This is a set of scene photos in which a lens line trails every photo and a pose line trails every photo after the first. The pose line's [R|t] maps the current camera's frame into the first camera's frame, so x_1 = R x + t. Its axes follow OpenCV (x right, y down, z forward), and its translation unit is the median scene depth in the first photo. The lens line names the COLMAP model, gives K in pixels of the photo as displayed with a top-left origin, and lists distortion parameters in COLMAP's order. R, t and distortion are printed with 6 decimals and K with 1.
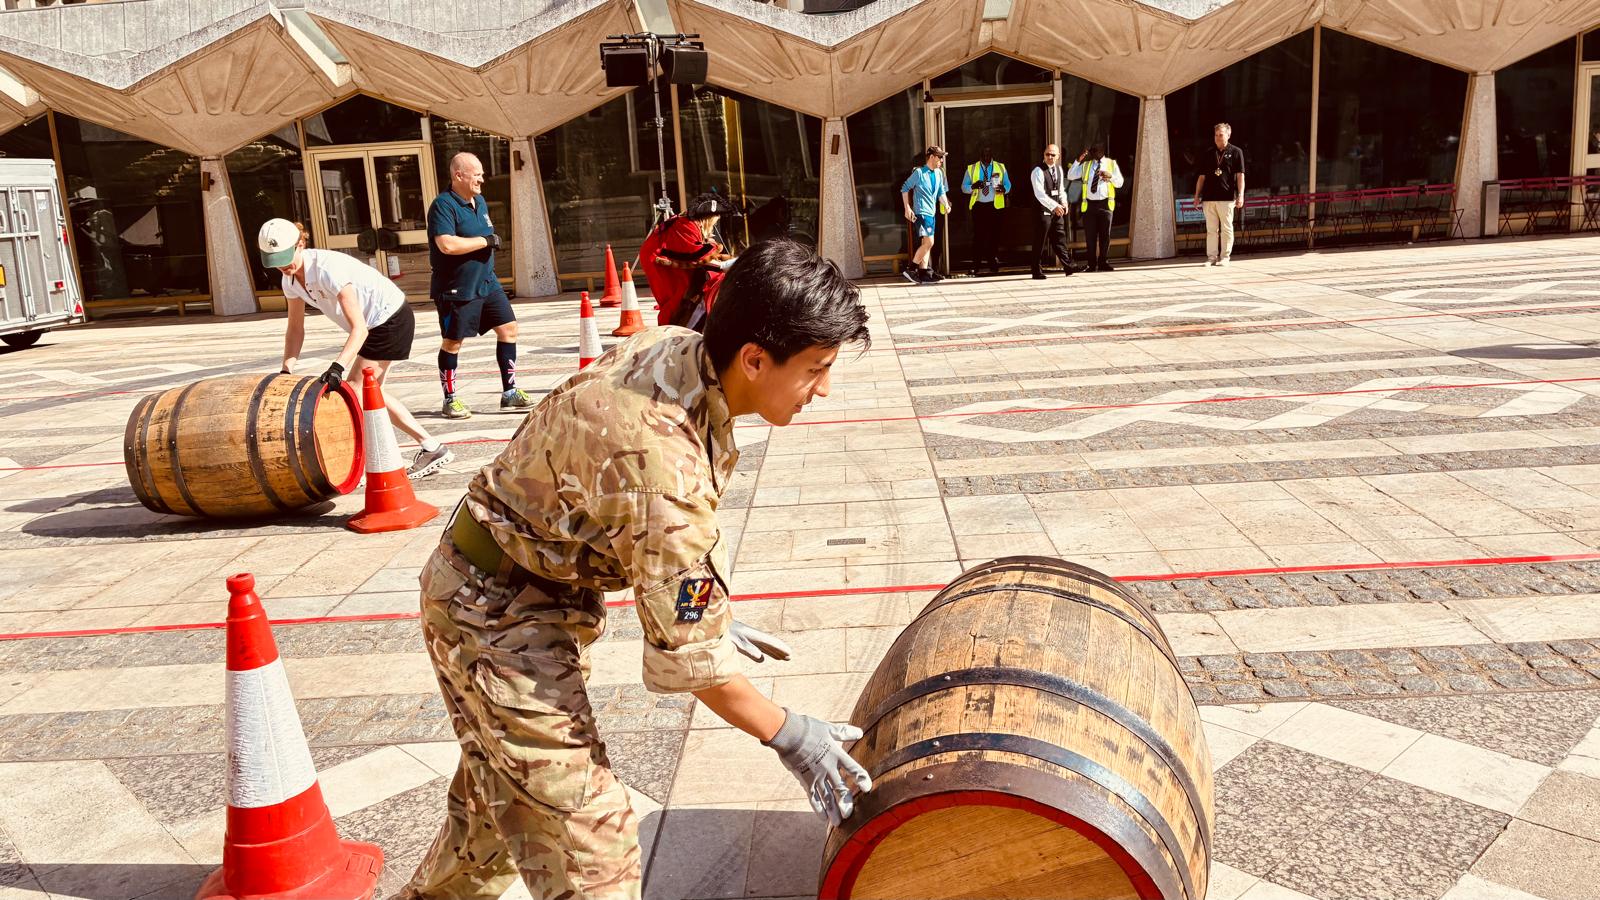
lens RADIAL K [[1277.4, 0, 793.8], [0, 1277.4, 443.0], [0, 0, 1]] dist [0.024917, -0.006461]
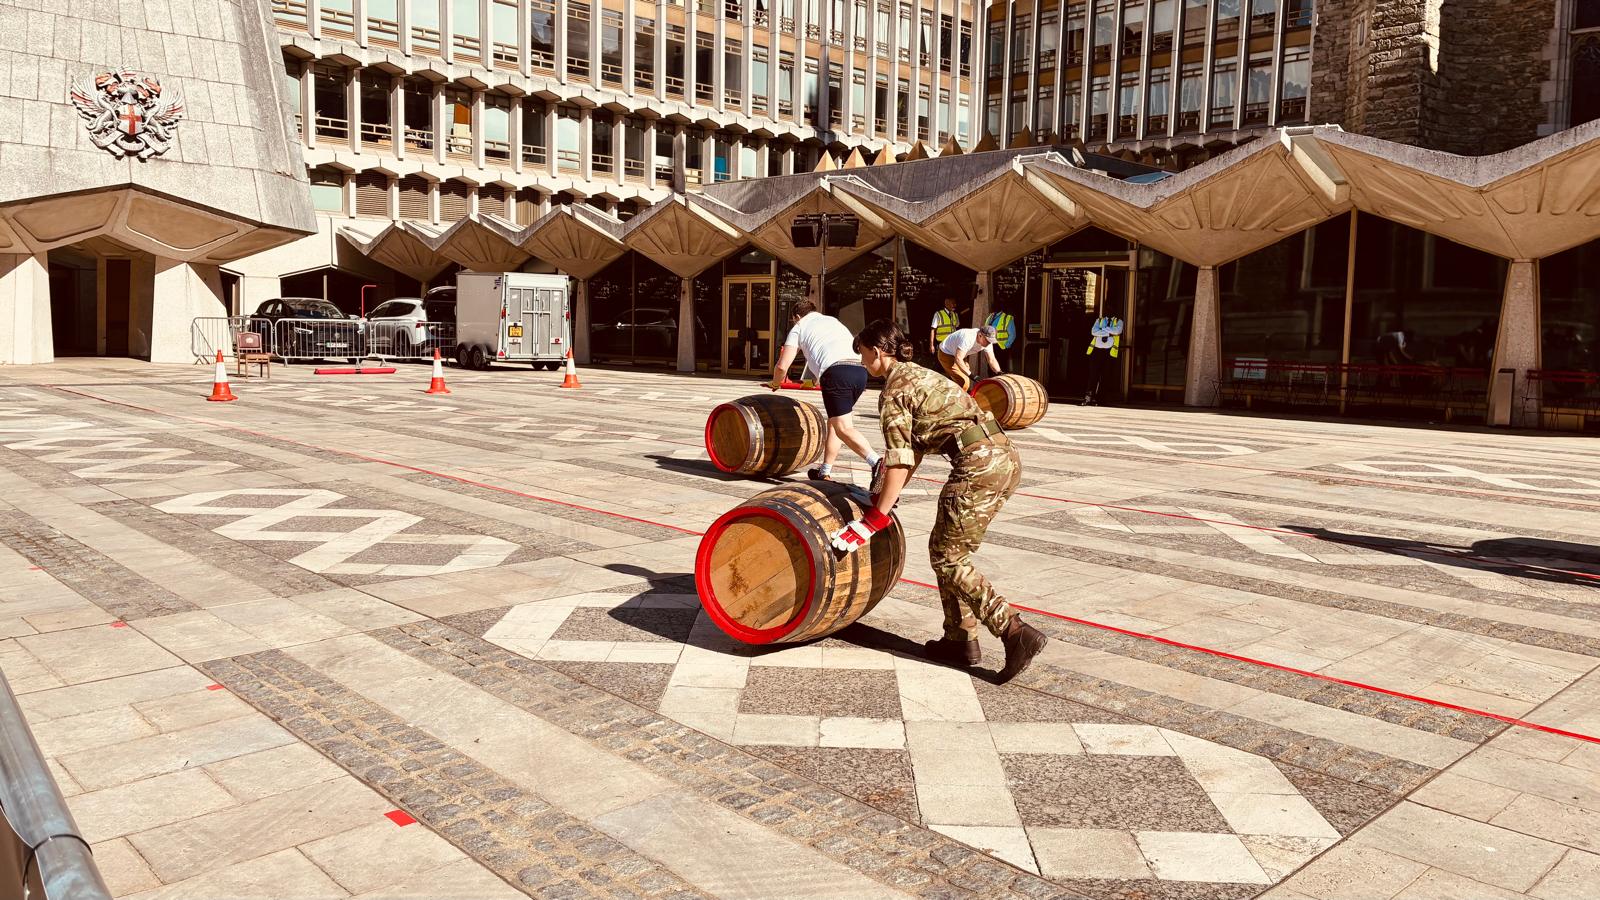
lens RADIAL K [[1206.1, 0, 812.0], [0, 1206.1, 459.6], [0, 0, 1]] dist [0.051163, -0.061377]
pose [[0.700302, 0.157864, -0.696172, 0.803514], [-0.199848, 0.979600, 0.021101, -0.051612], [0.685301, 0.124352, 0.717565, -0.004769]]
